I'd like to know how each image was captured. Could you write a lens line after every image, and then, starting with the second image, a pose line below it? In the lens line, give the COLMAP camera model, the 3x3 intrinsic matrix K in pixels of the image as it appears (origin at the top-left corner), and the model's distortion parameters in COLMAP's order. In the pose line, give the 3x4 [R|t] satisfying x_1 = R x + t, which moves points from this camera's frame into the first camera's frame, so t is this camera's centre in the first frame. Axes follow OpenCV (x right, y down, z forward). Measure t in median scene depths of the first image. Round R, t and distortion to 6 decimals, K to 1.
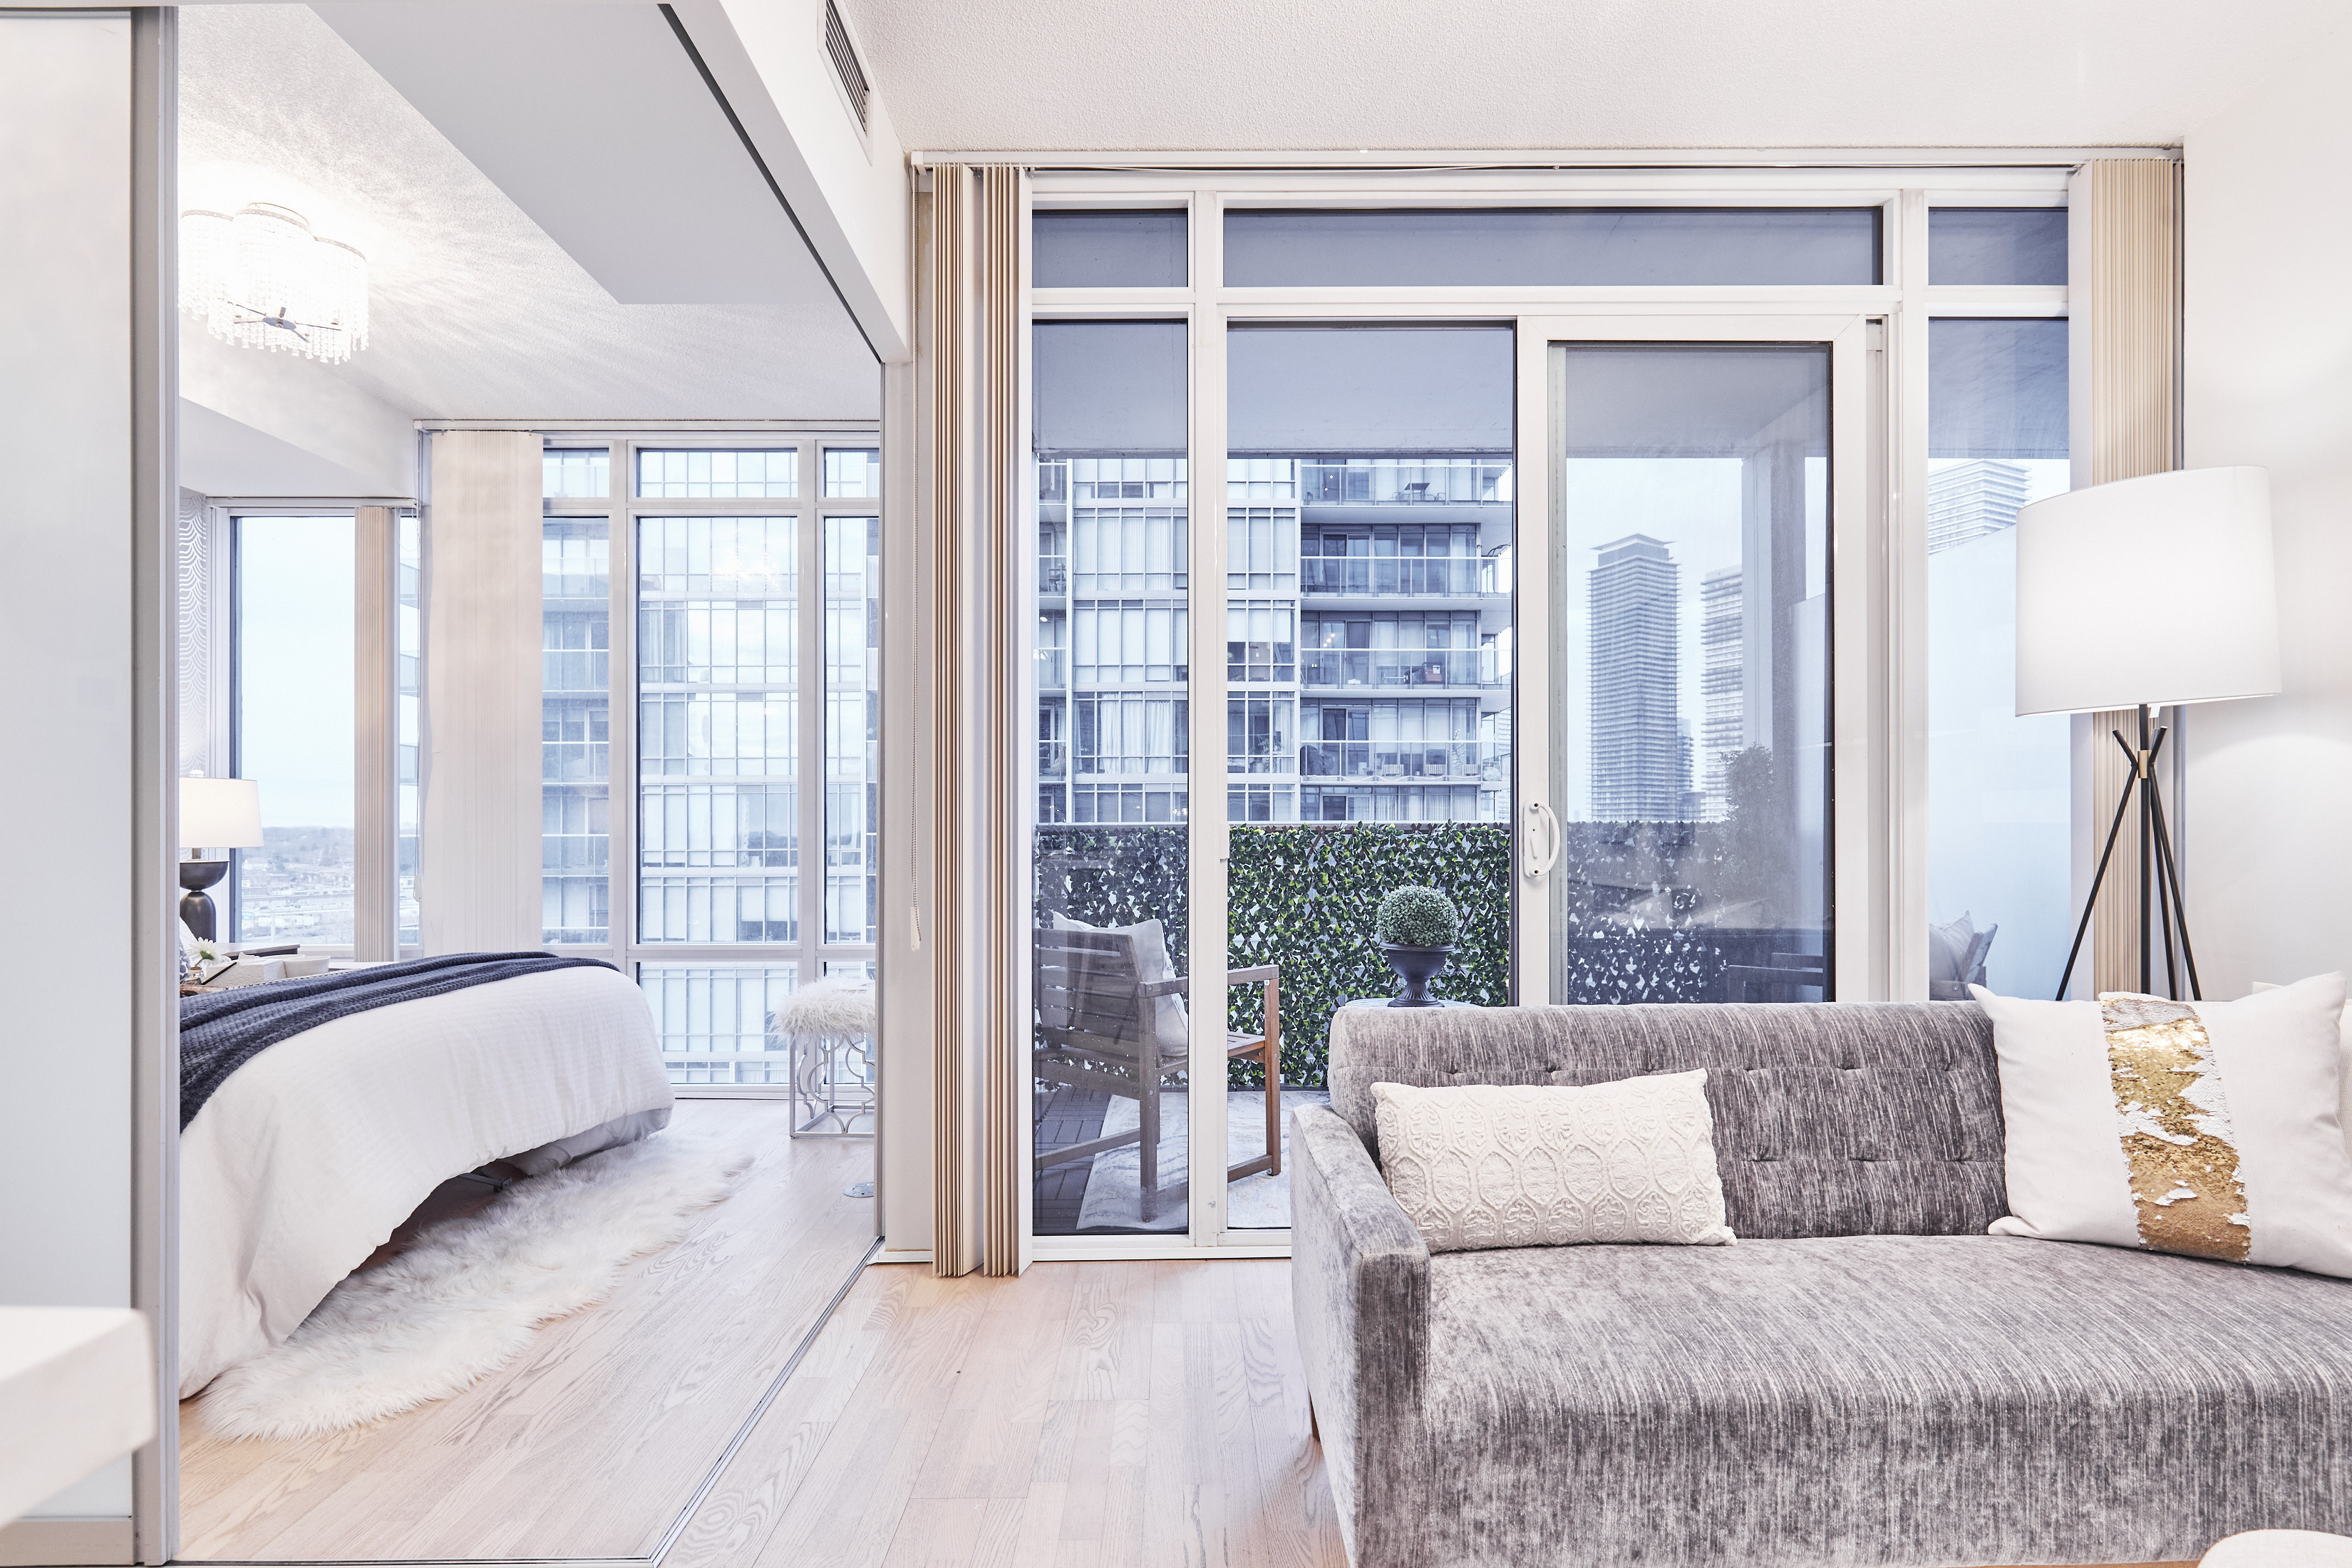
lens RADIAL K [[1072.4, 0, 1181.0], [0, 1072.4, 823.7], [0, 0, 1]] dist [0.003059, -0.000283]
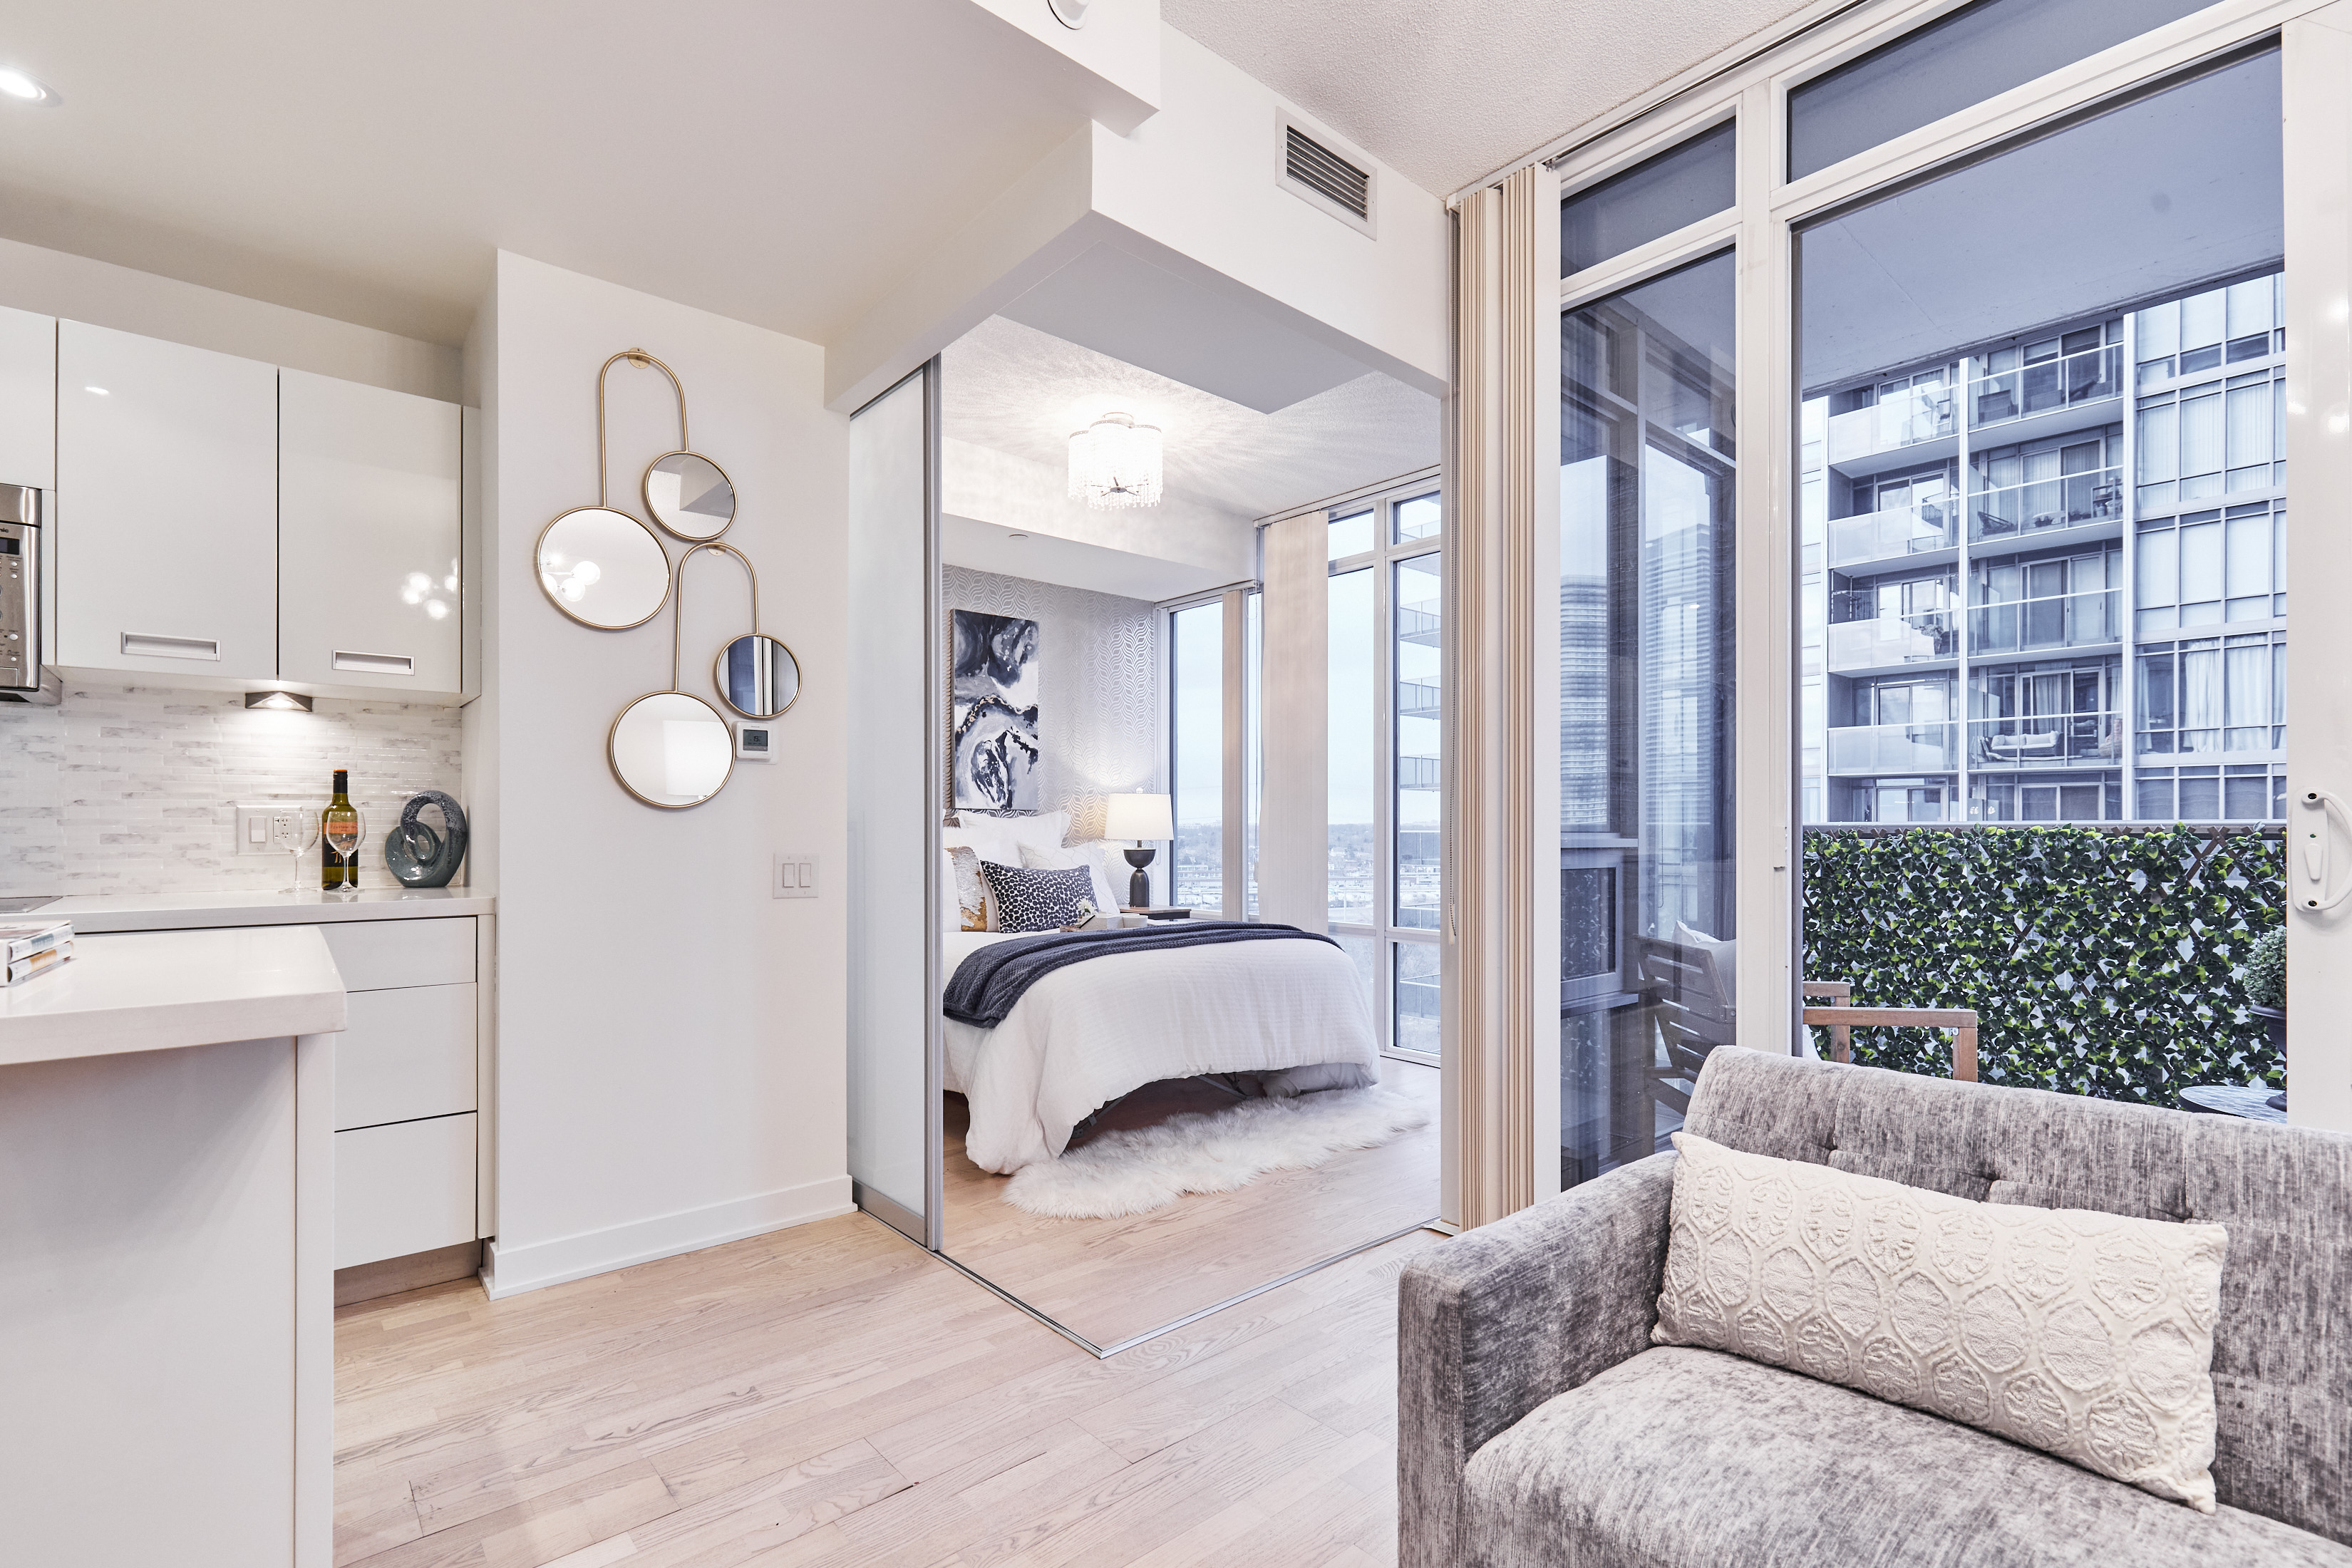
lens RADIAL K [[1073.5, 0, 1183.4], [0, 1073.5, 822.8], [0, 0, 1]] dist [0.002671, 0.000466]
pose [[0.656616, -0.000986, -0.754225, 0.232652], [0.001799, 0.999998, 0.000259, -0.002034], [0.754223, -0.001527, 0.656616, 0.059034]]
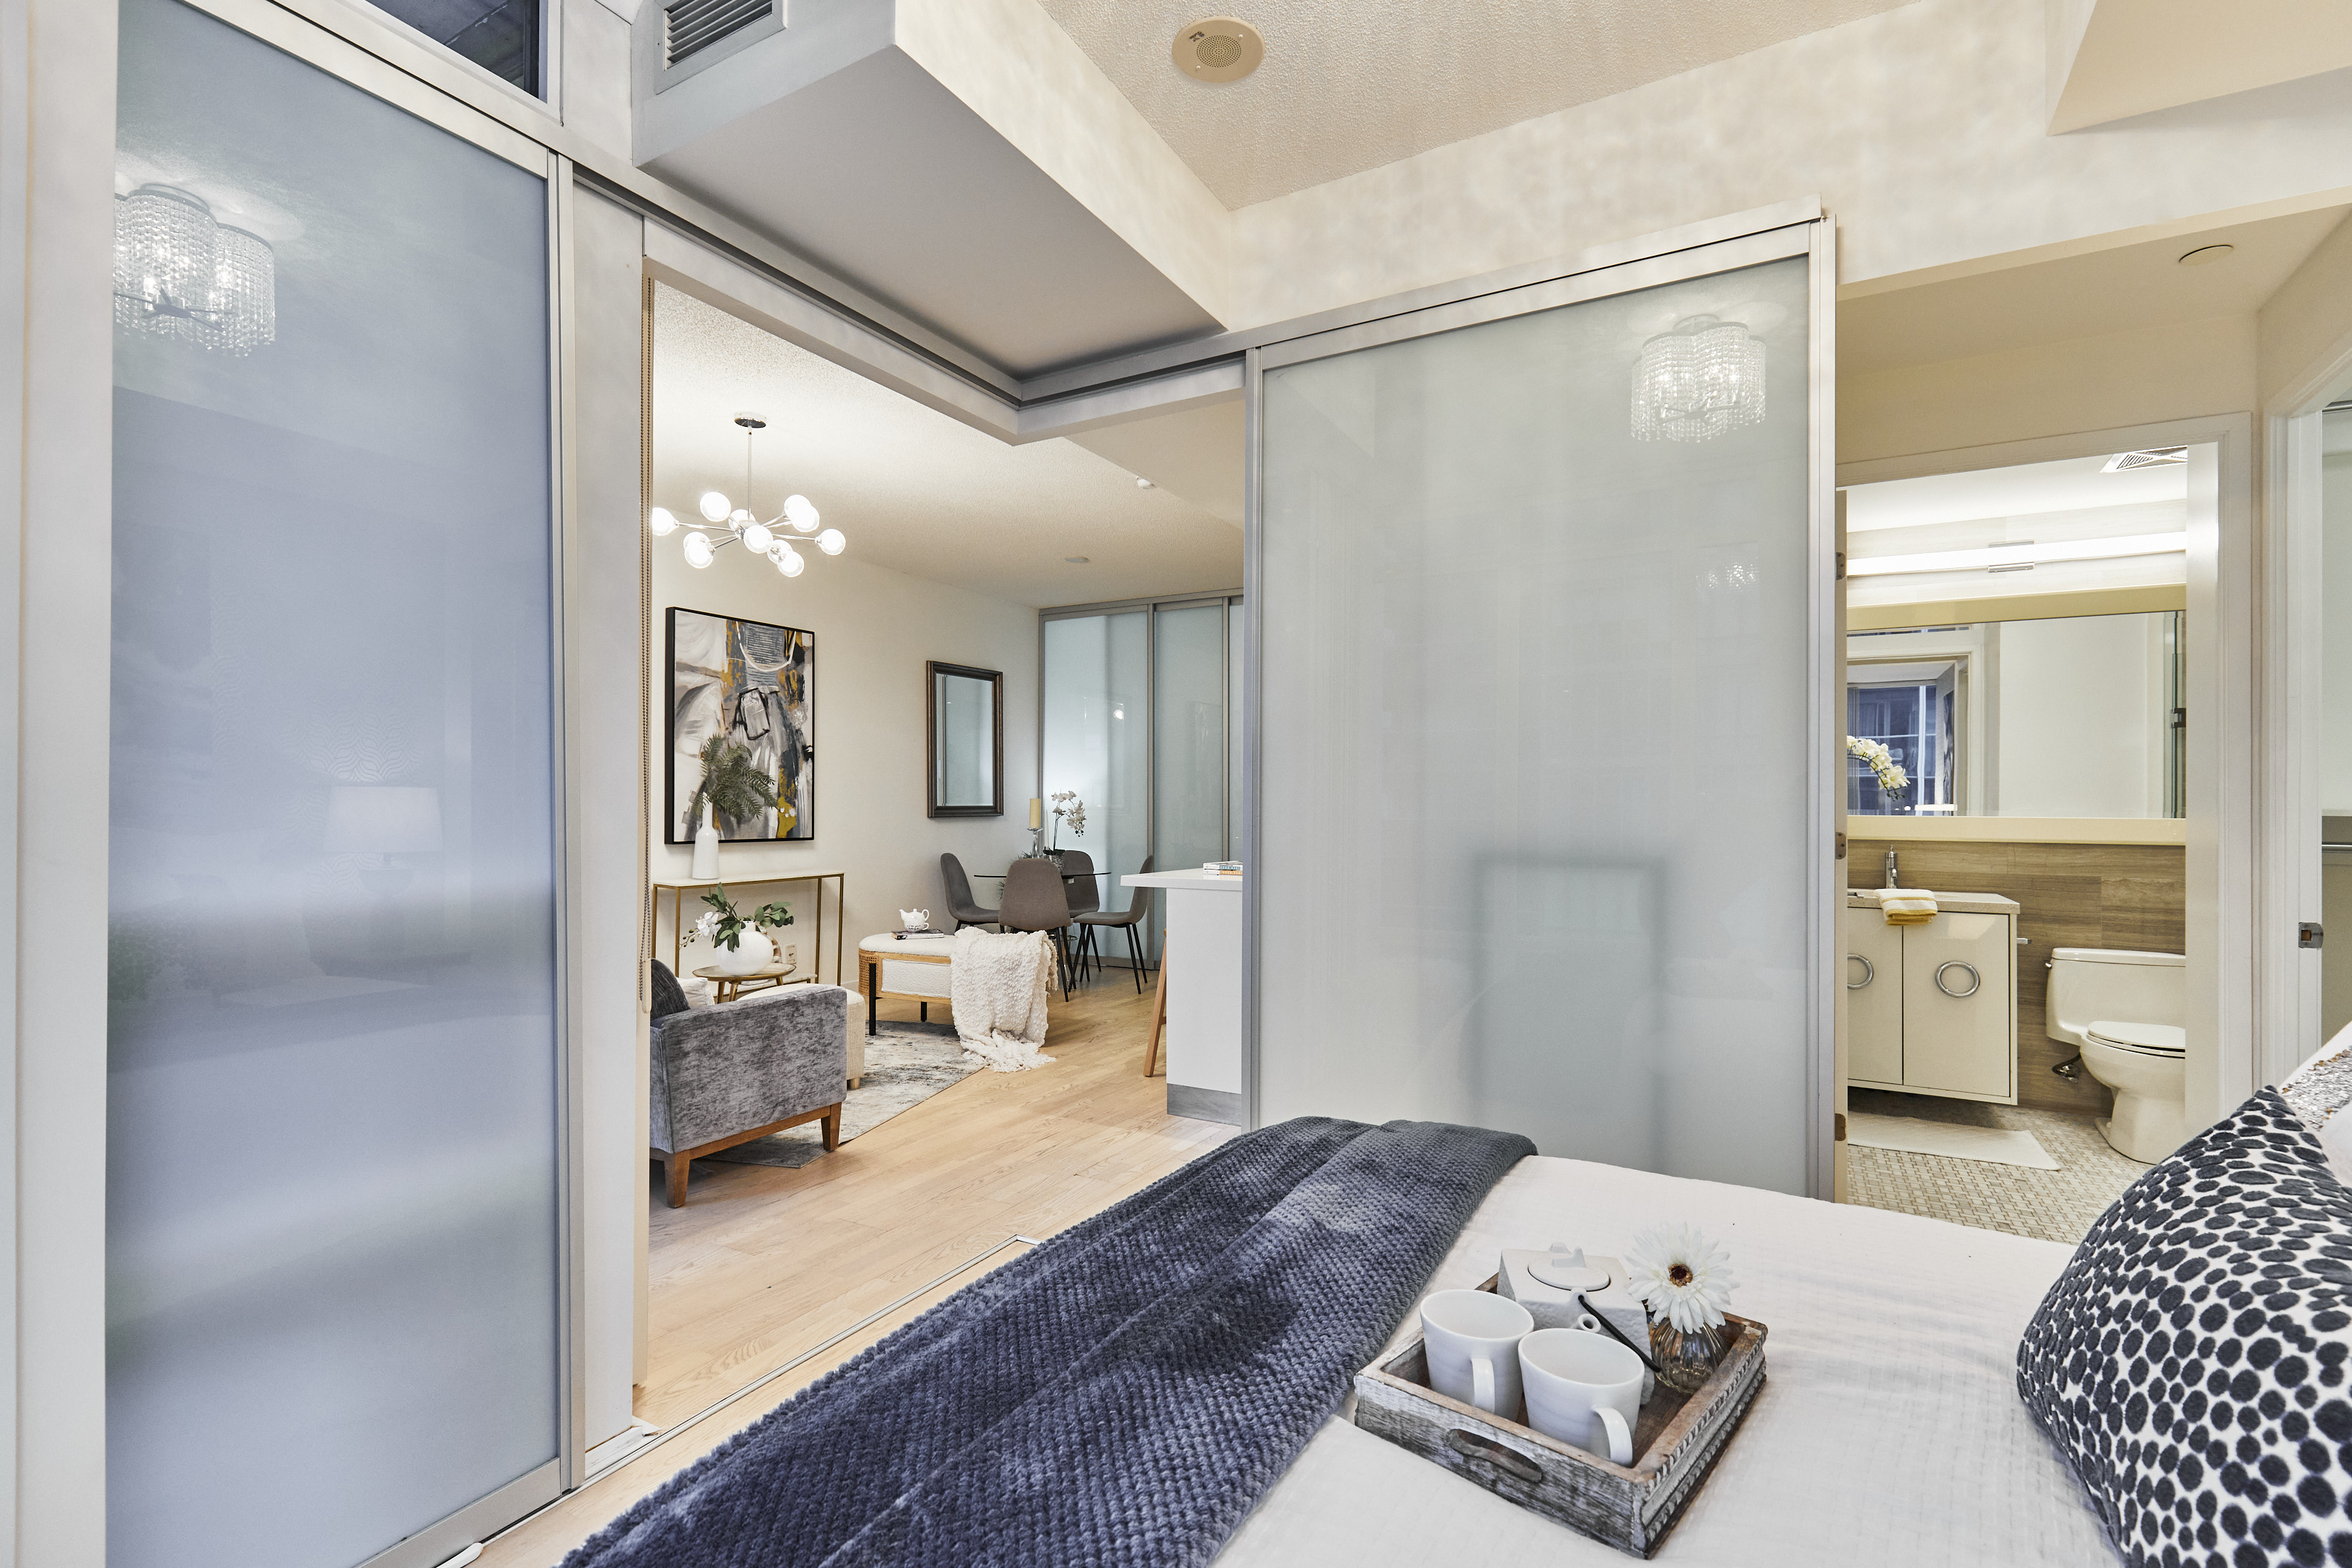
lens RADIAL K [[1077.3, 0, 1178.3], [0, 1077.3, 793.1], [0, 0, 1]] dist [0.002914, -0.000607]
pose [[-0.867080, 0.005179, 0.498143, -0.621818], [-0.005886, 0.999770, -0.020639, -0.021772], [-0.498135, -0.020828, -0.866849, 0.927014]]
